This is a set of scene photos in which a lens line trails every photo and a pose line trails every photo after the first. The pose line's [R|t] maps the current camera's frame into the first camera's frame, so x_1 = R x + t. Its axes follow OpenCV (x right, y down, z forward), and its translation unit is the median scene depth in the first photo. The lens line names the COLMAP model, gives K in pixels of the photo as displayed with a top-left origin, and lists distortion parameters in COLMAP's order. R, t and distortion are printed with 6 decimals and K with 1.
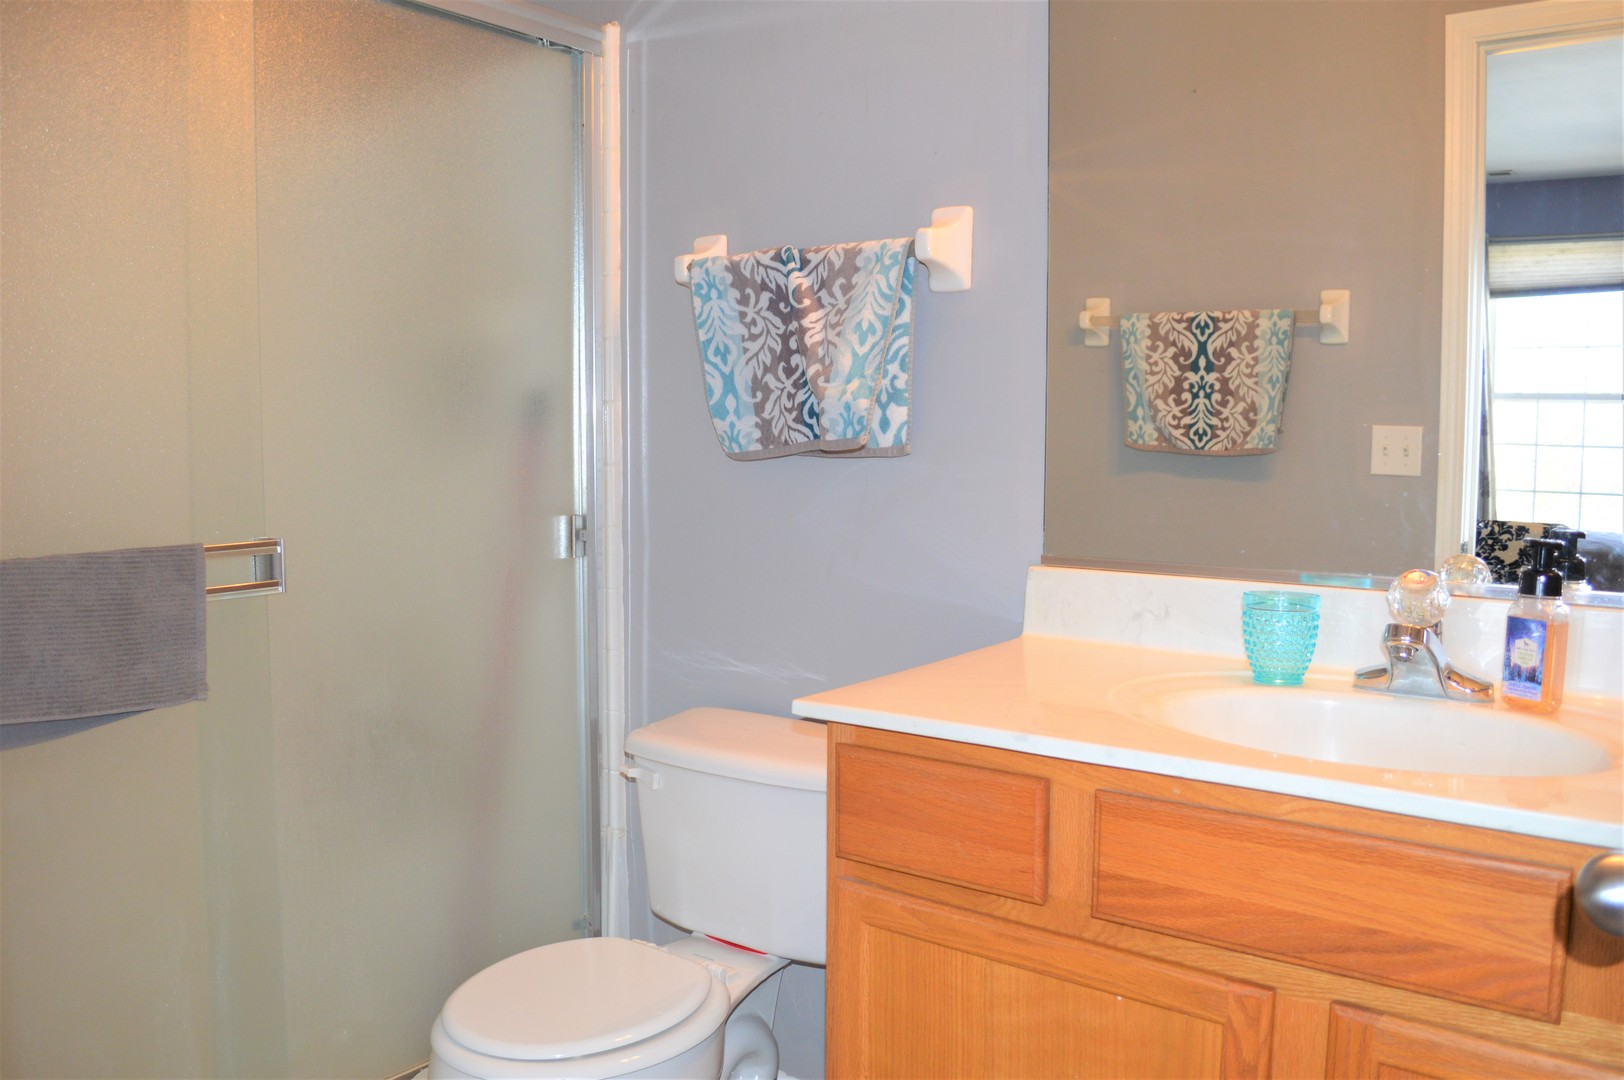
lens RADIAL K [[1303.5, 0, 800.1], [0, 1303.5, 544.8], [0, 0, 1]] dist [-0.081197, 0.012086]
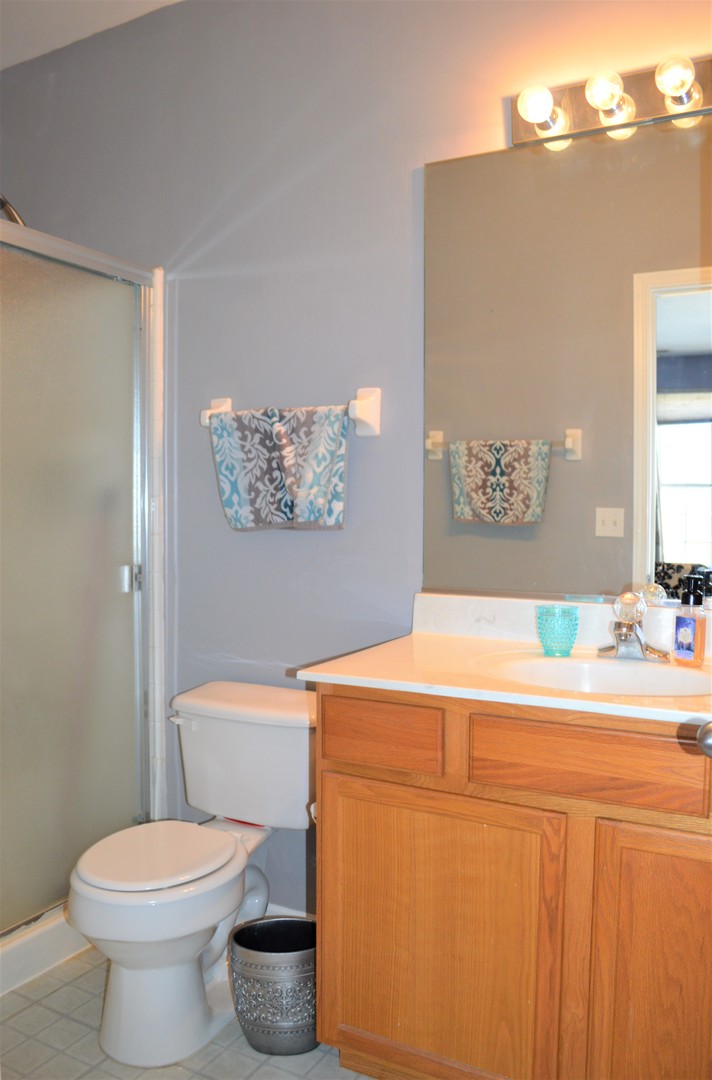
lens RADIAL K [[864.5, 0, 356.0], [0, 864.5, 540.0], [0, 0, 1]] dist [-0.080689, 0.004616]
pose [[0.987758, -0.004848, 0.155922, -0.082084], [0.011748, 0.998991, -0.043357, -0.005734], [-0.155554, 0.044658, 0.986817, -0.136981]]
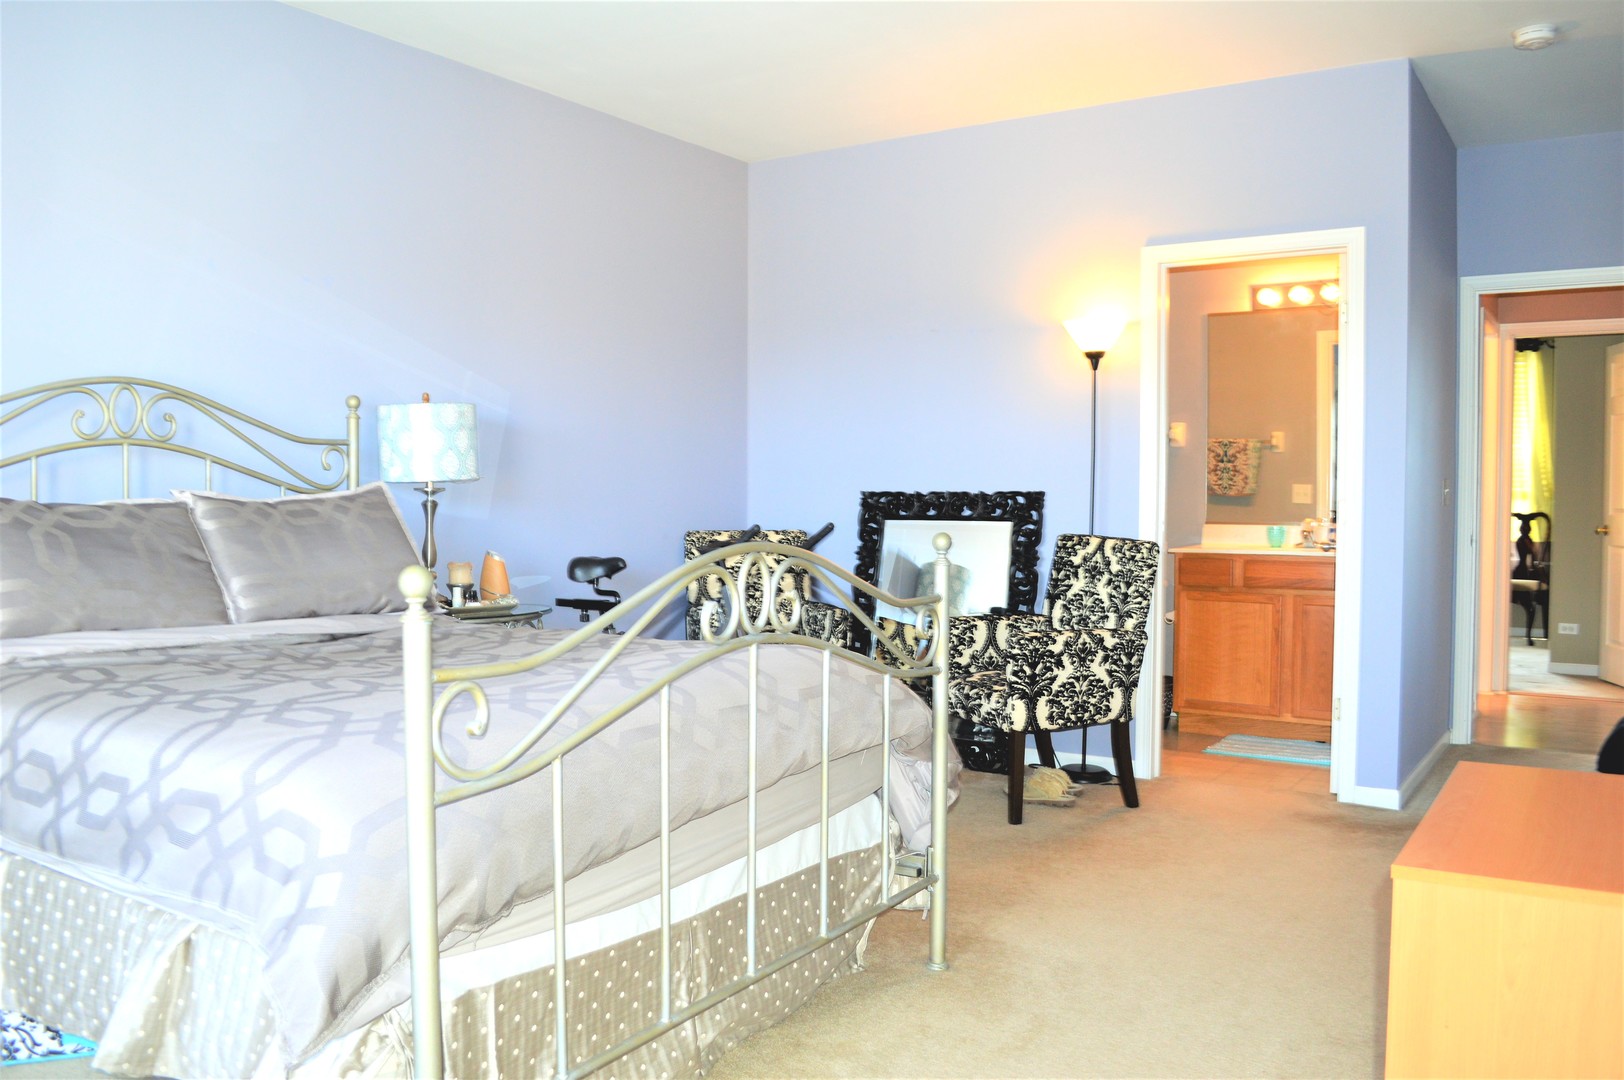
lens RADIAL K [[1303.5, 0, 800.1], [0, 1303.5, 544.8], [0, 0, 1]] dist [-0.081197, 0.012086]
pose [[0.997938, -0.002151, 0.064156, -1.123877], [0.004794, 0.999145, -0.041074, 0.206649], [-0.064013, 0.041297, 0.997094, -2.400897]]
